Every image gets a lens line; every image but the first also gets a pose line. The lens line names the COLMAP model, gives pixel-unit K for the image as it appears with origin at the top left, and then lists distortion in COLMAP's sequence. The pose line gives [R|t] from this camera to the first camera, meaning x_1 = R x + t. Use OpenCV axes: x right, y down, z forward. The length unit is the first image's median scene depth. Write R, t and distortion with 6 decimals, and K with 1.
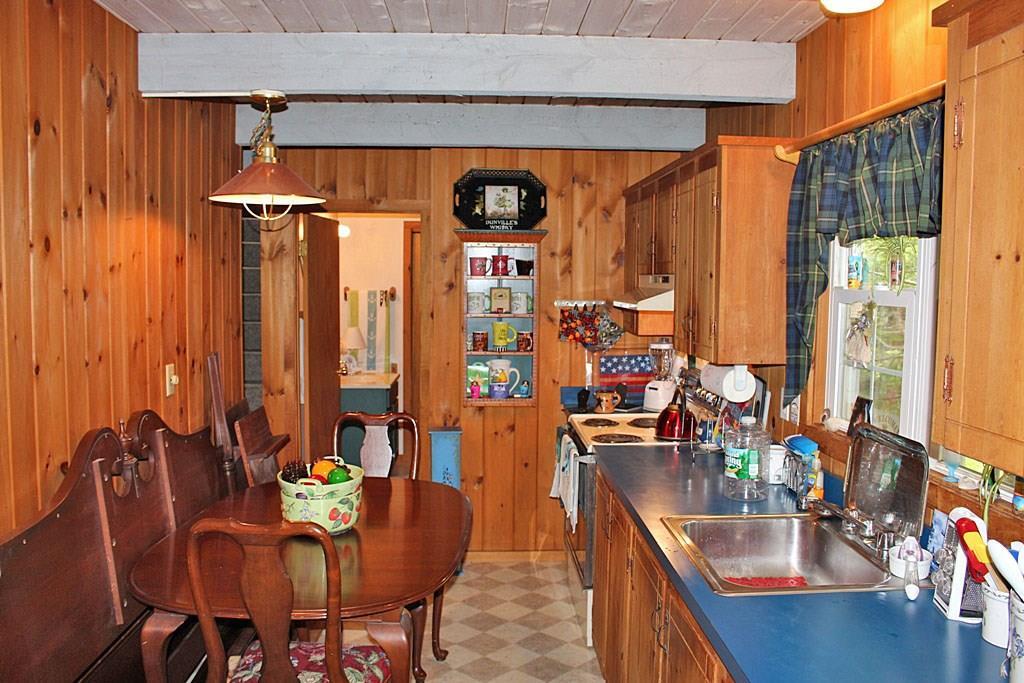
lens RADIAL K [[838.9, 0, 512.0], [0, 838.9, 341.5], [0, 0, 1]] dist [-0.128010, 0.008863]
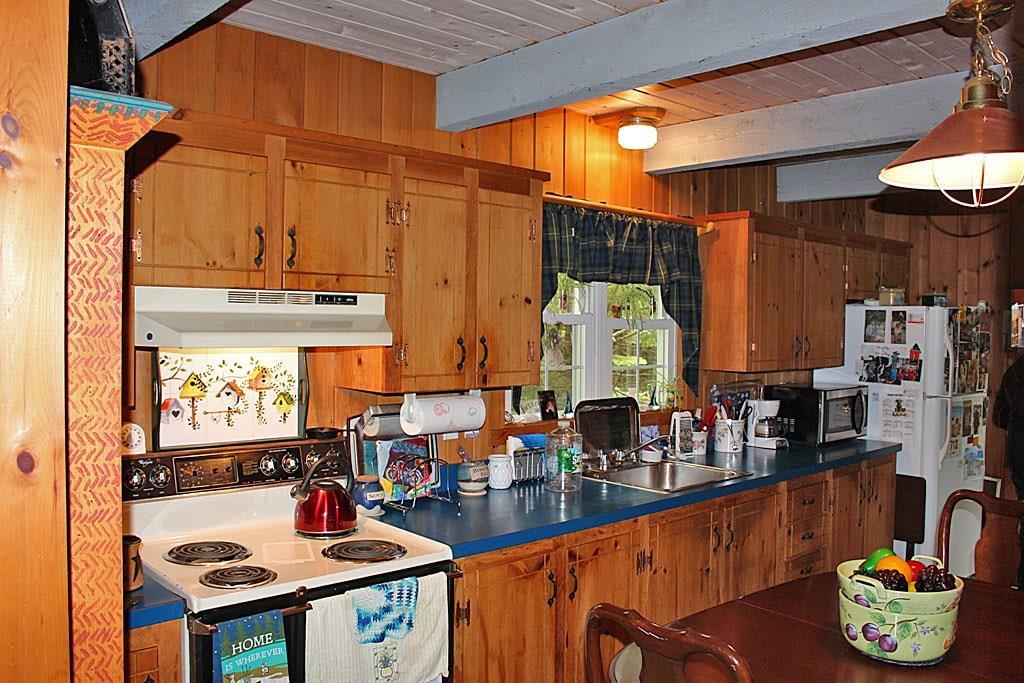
lens RADIAL K [[838.9, 0, 512.0], [0, 838.9, 341.5], [0, 0, 1]] dist [-0.128010, 0.008863]
pose [[-0.645594, -0.026032, 0.763237, -0.341140], [0.042990, 0.996595, 0.070355, -0.065358], [-0.762470, 0.078233, -0.642277, 1.059428]]
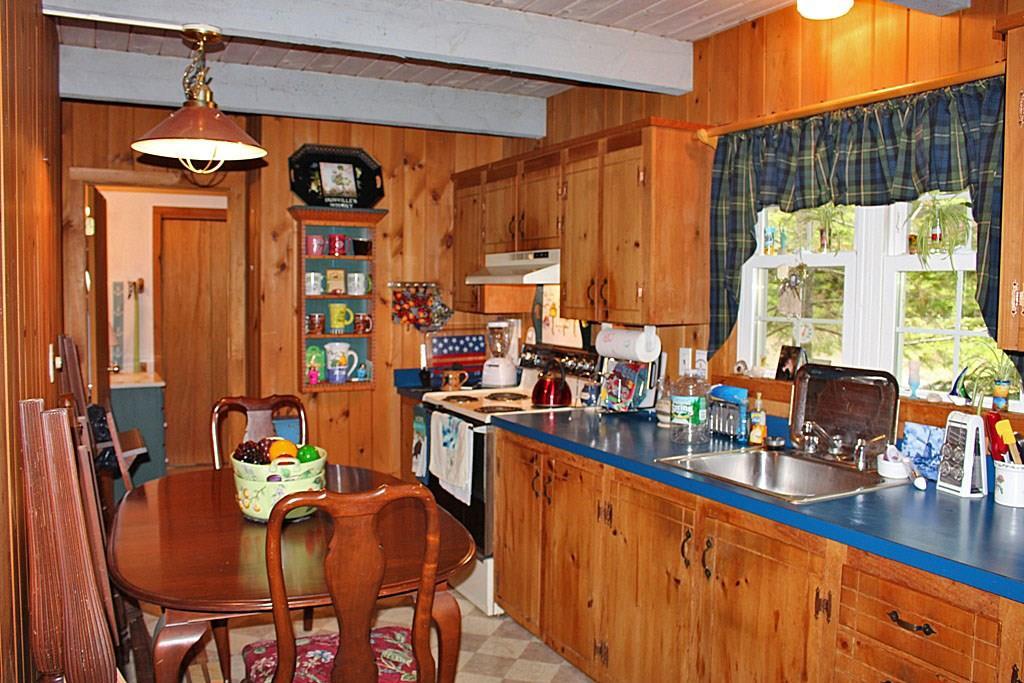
lens RADIAL K [[838.9, 0, 512.0], [0, 838.9, 341.5], [0, 0, 1]] dist [-0.128010, 0.008863]
pose [[0.909592, -0.026451, 0.414660, -0.232134], [0.030193, 0.999541, -0.002471, 0.028837], [-0.414405, 0.014768, 0.909973, 0.043527]]
